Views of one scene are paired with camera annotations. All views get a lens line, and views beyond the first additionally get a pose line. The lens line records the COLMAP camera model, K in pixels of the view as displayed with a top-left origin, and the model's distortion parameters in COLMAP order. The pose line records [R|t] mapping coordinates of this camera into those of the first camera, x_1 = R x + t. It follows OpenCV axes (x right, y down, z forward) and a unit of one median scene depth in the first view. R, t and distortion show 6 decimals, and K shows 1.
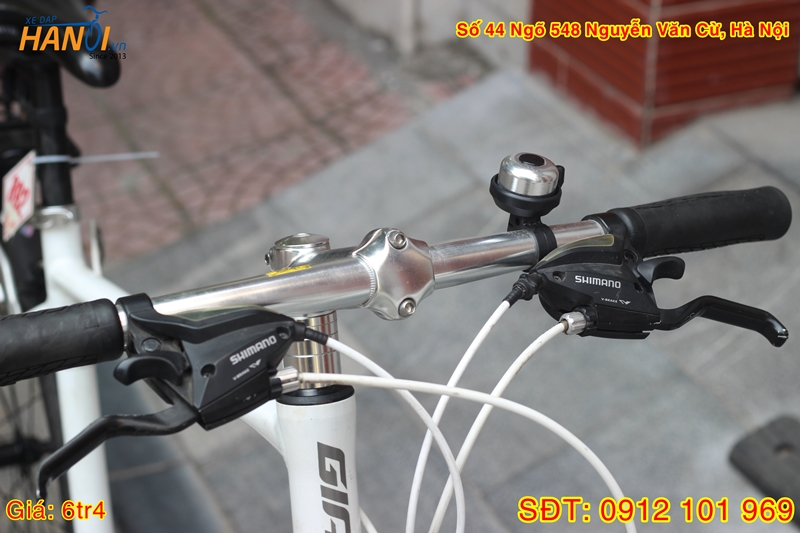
lens RADIAL K [[1910.2, 0, 400.0], [0, 1910.2, 266.5], [0, 0, 1]] dist [-0.102393, 0.011452]
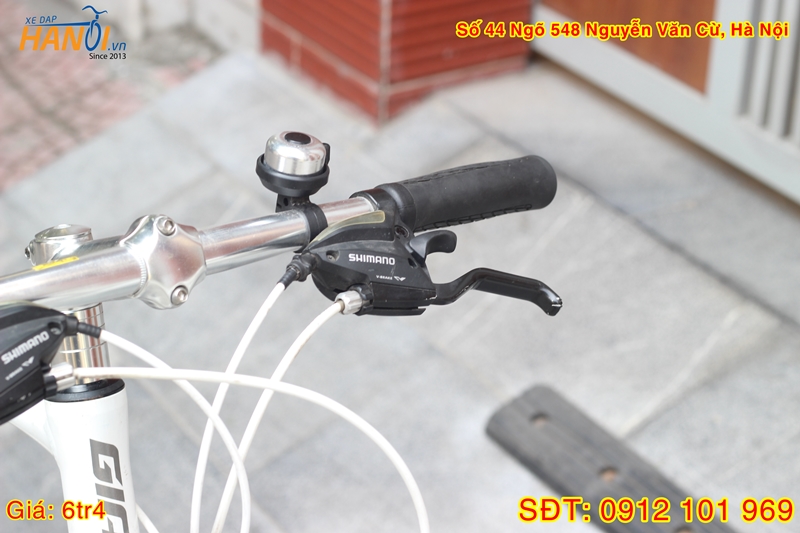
lens RADIAL K [[1910.2, 0, 400.0], [0, 1910.2, 266.5], [0, 0, 1]] dist [-0.102393, 0.011452]
pose [[0.988474, -0.050090, 0.142867, -0.022844], [0.048895, 0.998733, 0.011867, 0.000789], [-0.143281, -0.004745, 0.989671, 0.023153]]
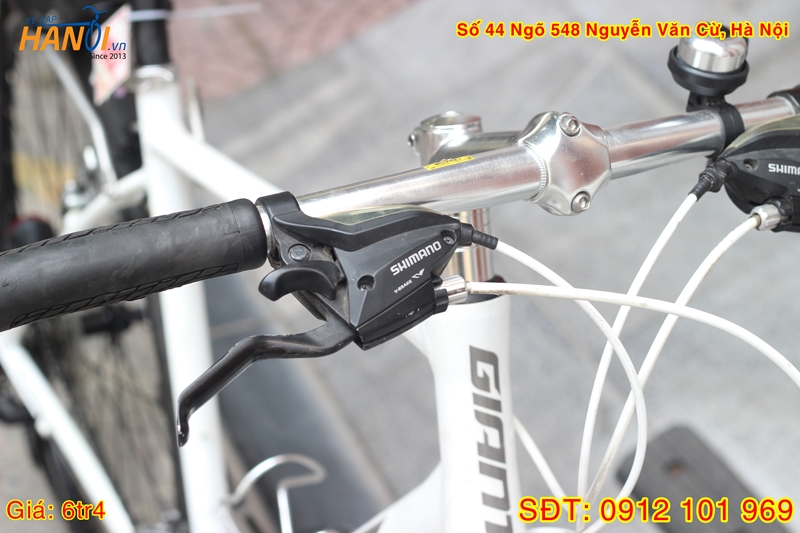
lens RADIAL K [[1910.2, 0, 400.0], [0, 1910.2, 266.5], [0, 0, 1]] dist [-0.102393, 0.011452]
pose [[0.999630, -0.004709, -0.026785, -0.055207], [0.007216, 0.995521, 0.094261, -0.032038], [0.026221, -0.094420, 0.995187, 0.114237]]
